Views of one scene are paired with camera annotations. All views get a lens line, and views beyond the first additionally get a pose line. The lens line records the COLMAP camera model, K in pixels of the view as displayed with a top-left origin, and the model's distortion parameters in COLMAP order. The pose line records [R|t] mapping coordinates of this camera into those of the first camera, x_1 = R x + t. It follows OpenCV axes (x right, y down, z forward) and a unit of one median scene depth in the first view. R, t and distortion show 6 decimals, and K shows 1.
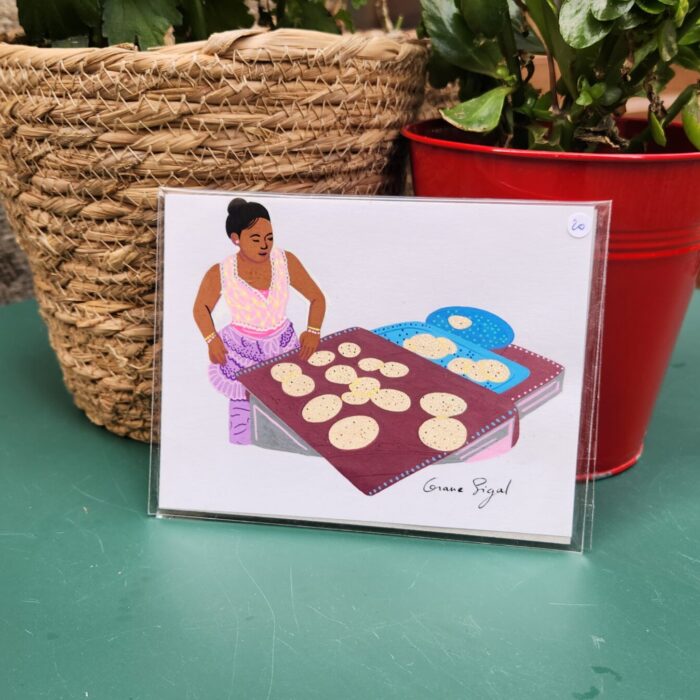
lens RADIAL K [[837.5, 0, 354.4], [0, 837.5, 363.2], [0, 0, 1]] dist [0.024993, -0.036789]
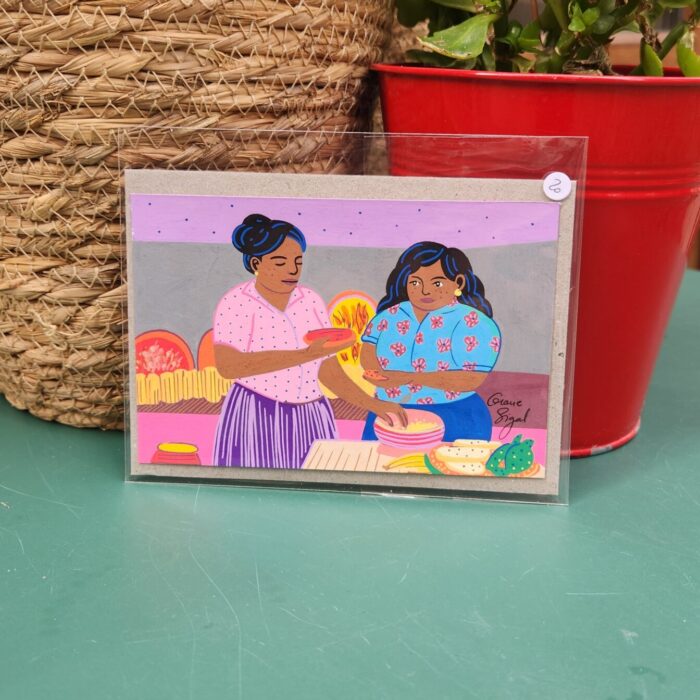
lens RADIAL K [[847.6, 0, 362.8], [0, 847.6, 316.7], [0, 0, 1]] dist [0.041206, -0.063932]
pose [[0.996616, -0.013238, 0.081128, -0.032275], [0.018227, 0.997967, -0.061068, 0.048351], [-0.080155, 0.062340, 0.994831, 0.124801]]
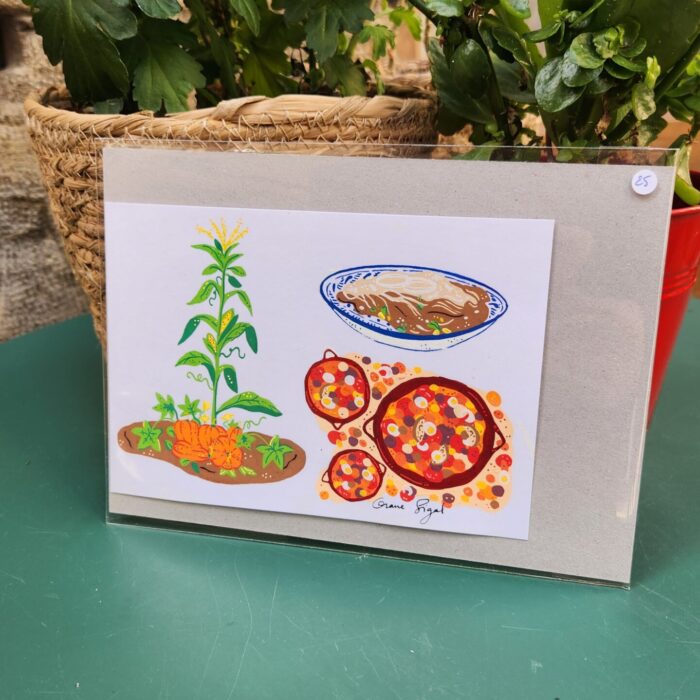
lens RADIAL K [[788.2, 0, 372.5], [0, 788.2, 360.4], [0, 0, 1]] dist [0.022140, -0.033641]
pose [[0.993395, 0.026714, -0.111595, 0.146178], [-0.024296, 0.999441, 0.022974, -0.068538], [0.112146, -0.020111, 0.993488, -0.030830]]
